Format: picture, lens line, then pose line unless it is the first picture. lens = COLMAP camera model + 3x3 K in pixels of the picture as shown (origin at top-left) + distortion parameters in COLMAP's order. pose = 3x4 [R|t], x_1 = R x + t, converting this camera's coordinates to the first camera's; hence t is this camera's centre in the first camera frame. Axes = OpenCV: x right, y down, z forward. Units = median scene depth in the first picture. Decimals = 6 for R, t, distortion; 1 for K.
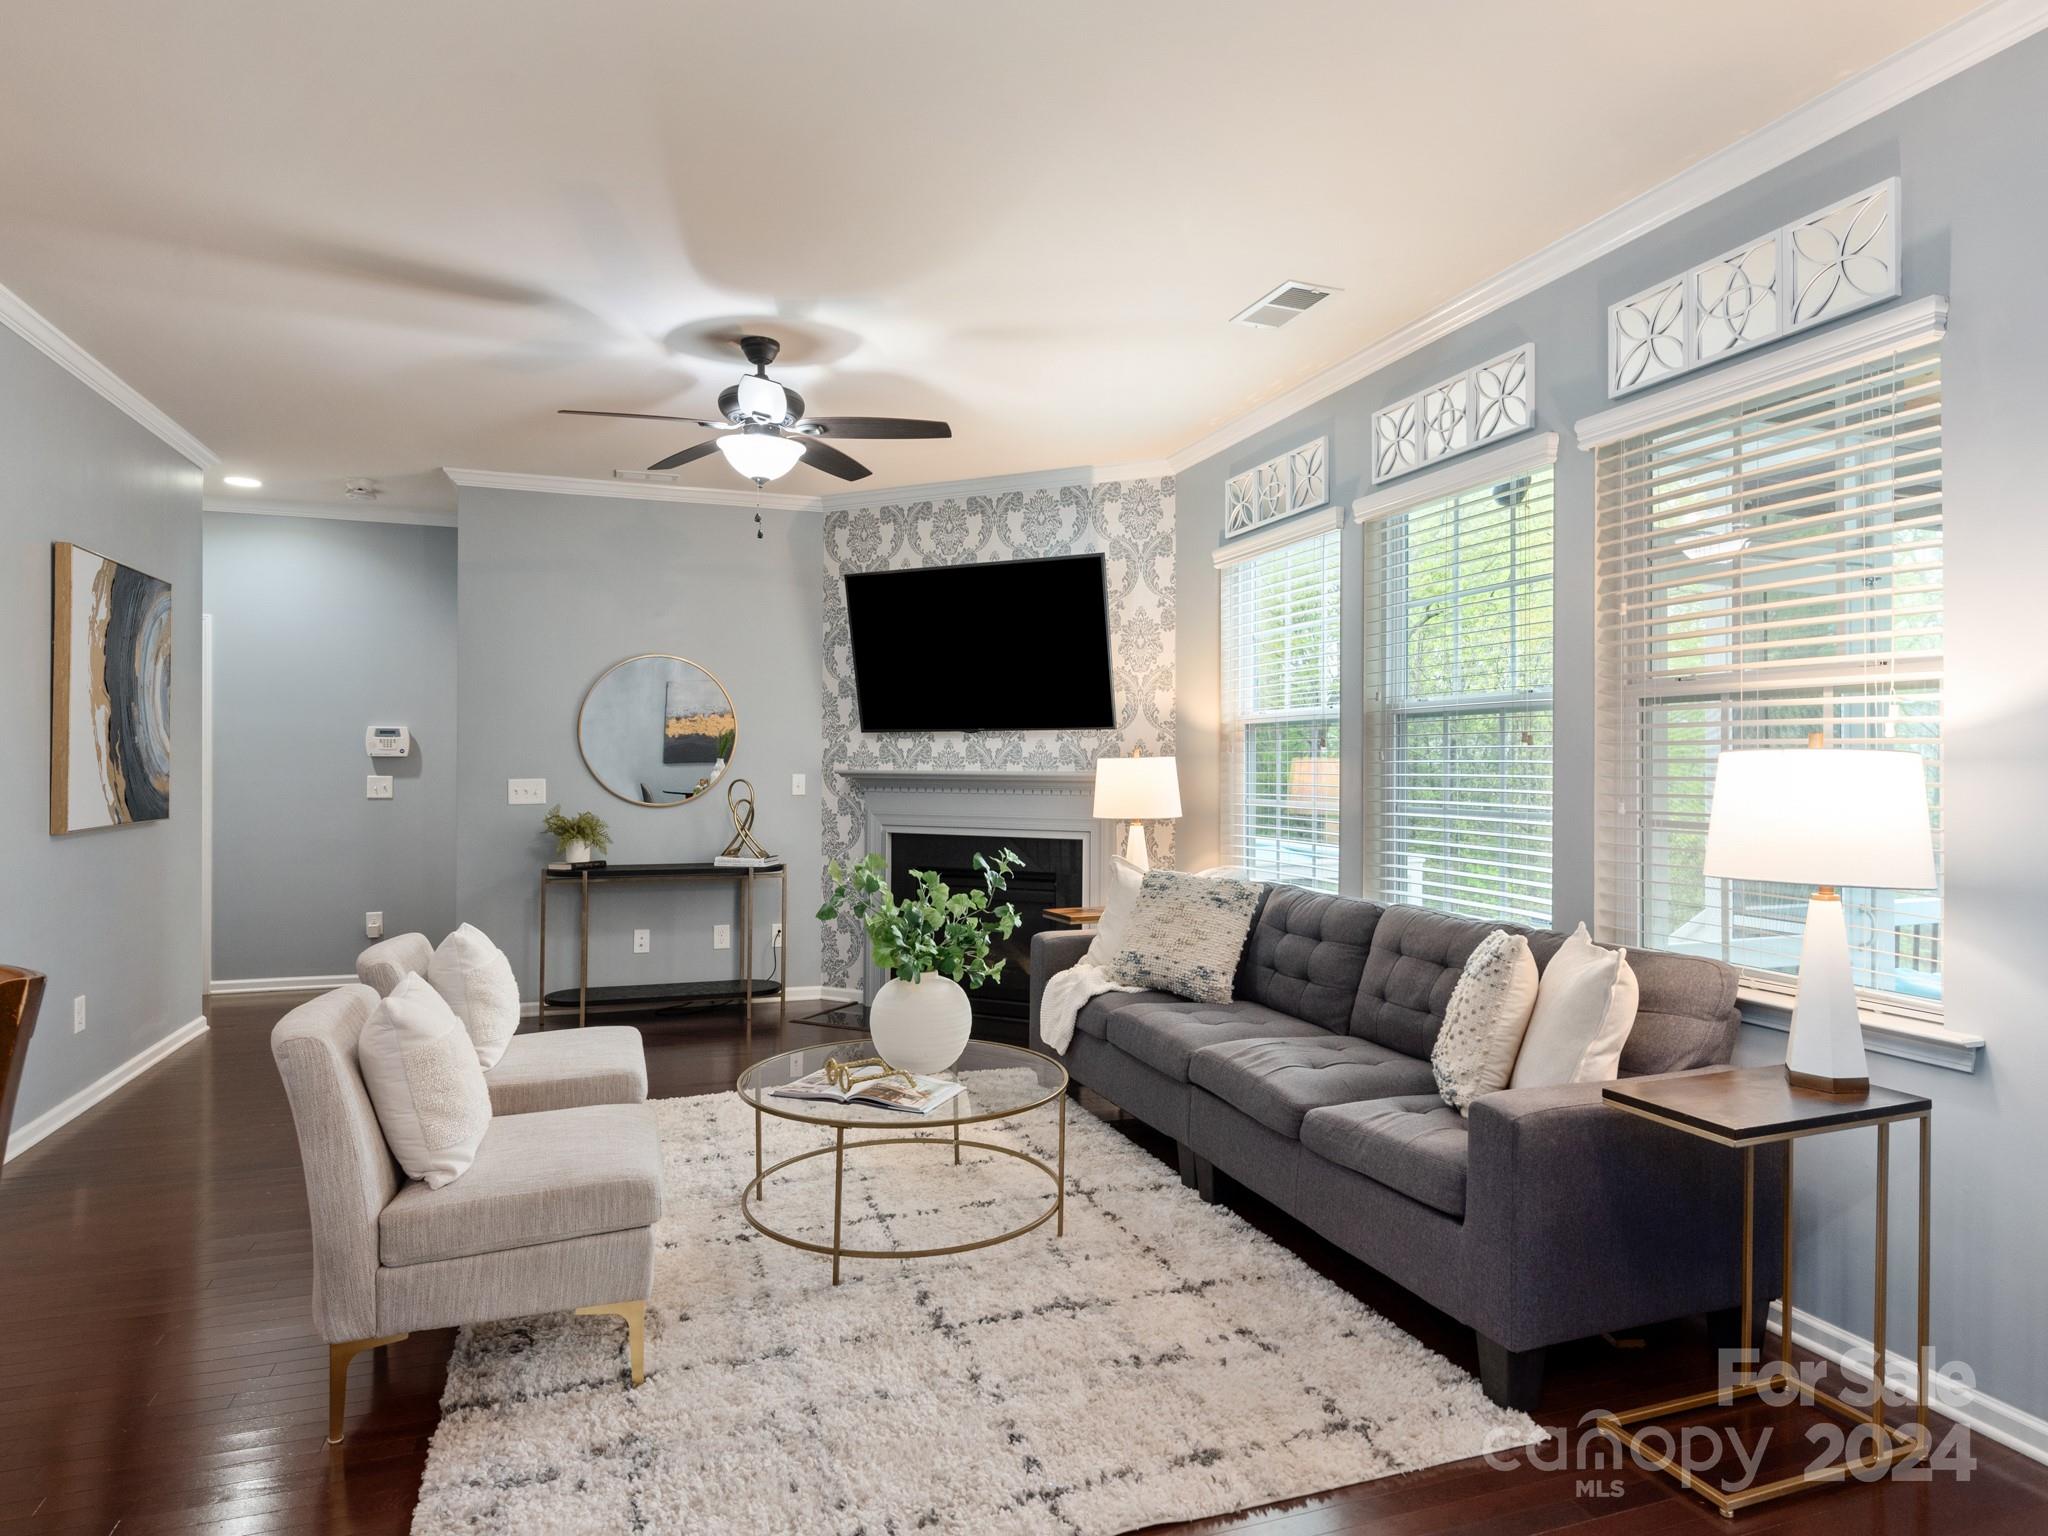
lens RADIAL K [[1183.2, 0, 1024.0], [0, 1183.2, 768.0], [0, 0, 1]] dist [0.019014, -0.001327]
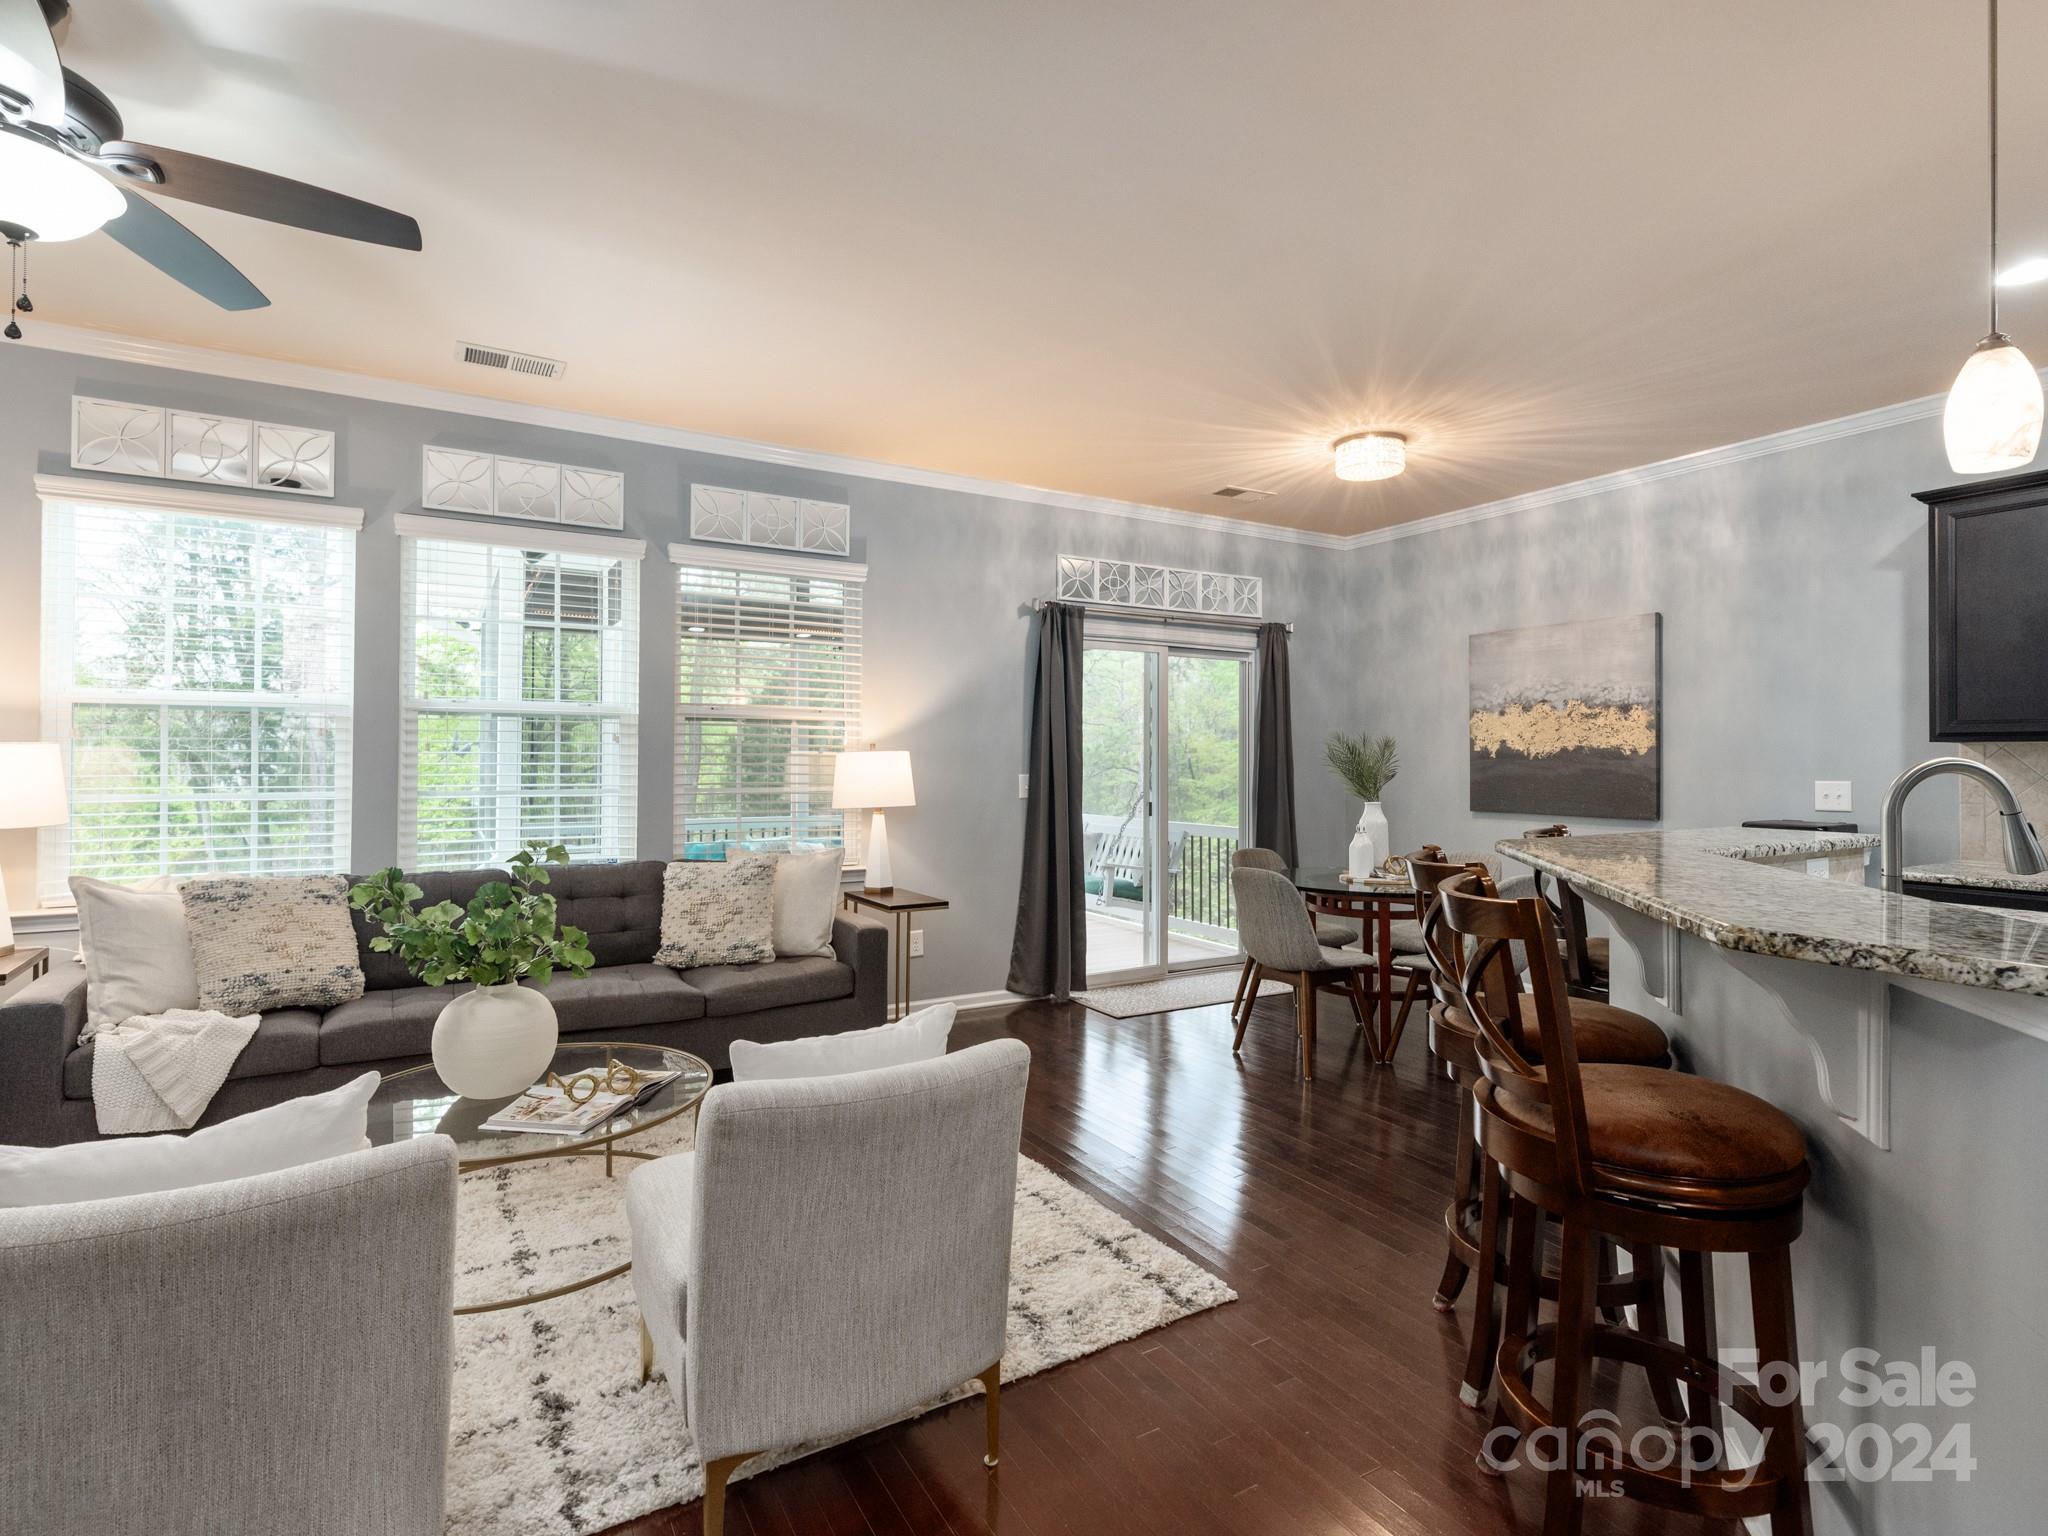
lens RADIAL K [[1010.0, 0, 1026.0], [0, 1010.0, 740.5], [0, 0, 1]] dist [0.008073, -0.006715]
pose [[-0.189586, 0.016445, 0.981726, -0.917248], [-0.002453, 0.999849, -0.017222, -0.001706], [-0.981861, -0.005673, -0.189517, 0.743932]]
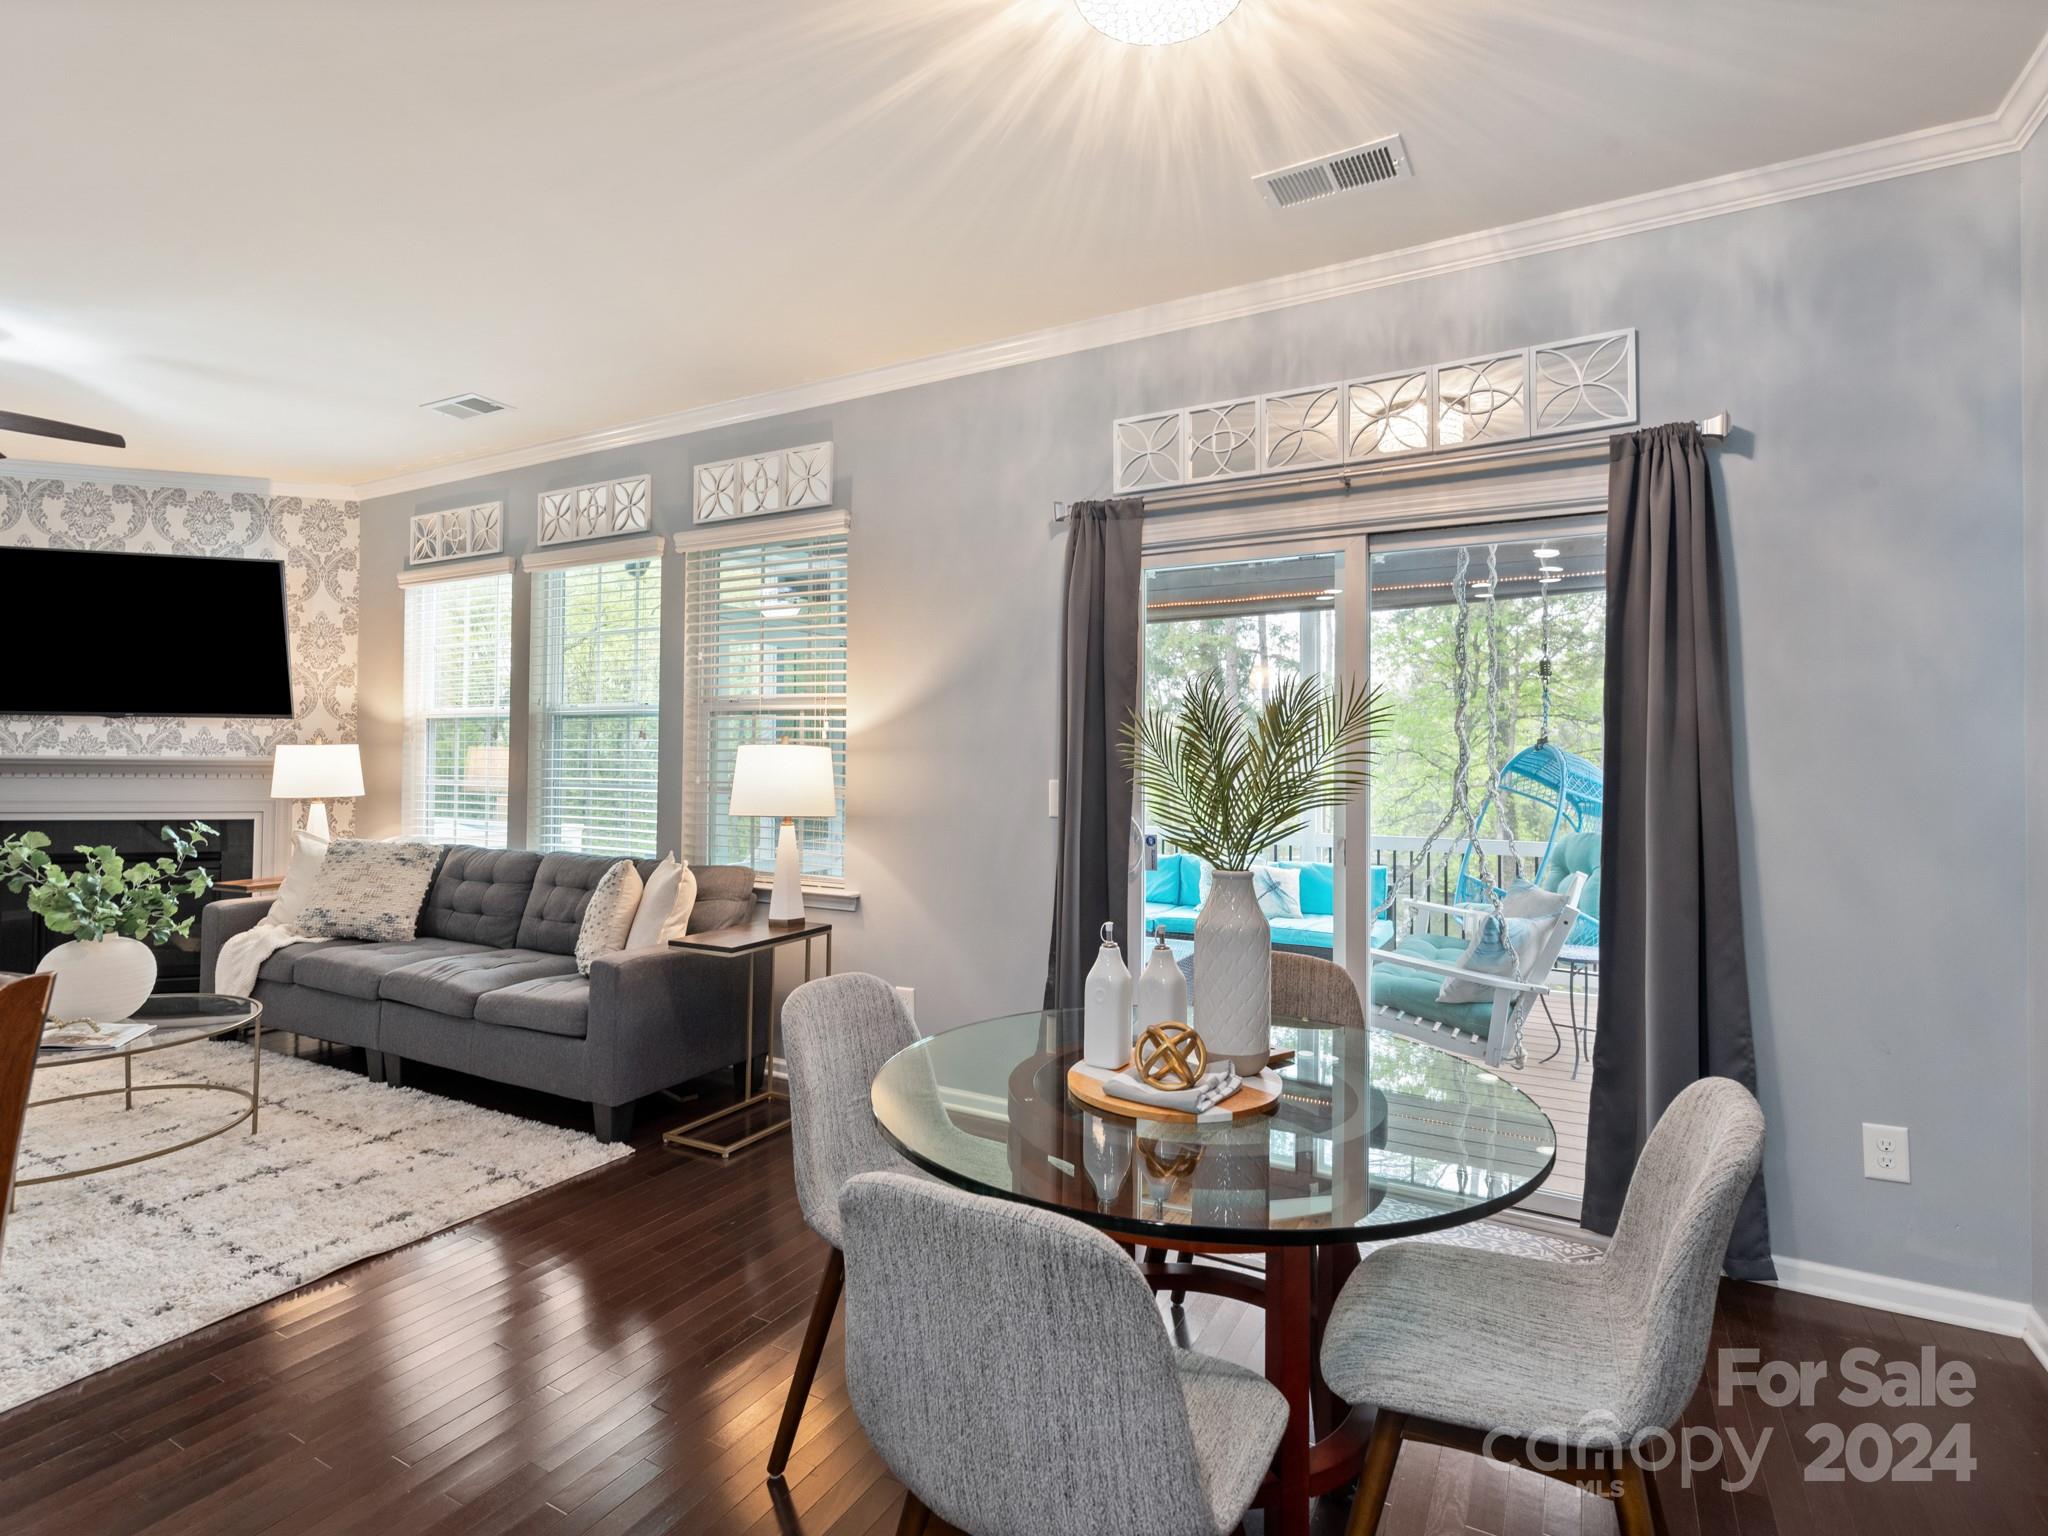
lens RADIAL K [[1010.0, 0, 1026.0], [0, 1010.0, 740.5], [0, 0, 1]] dist [0.008073, -0.006715]
pose [[0.746718, 0.014522, 0.664982, -0.068602], [-0.003741, 0.999838, -0.017634, 0.002767], [-0.665130, 0.010680, 0.746651, -0.286199]]
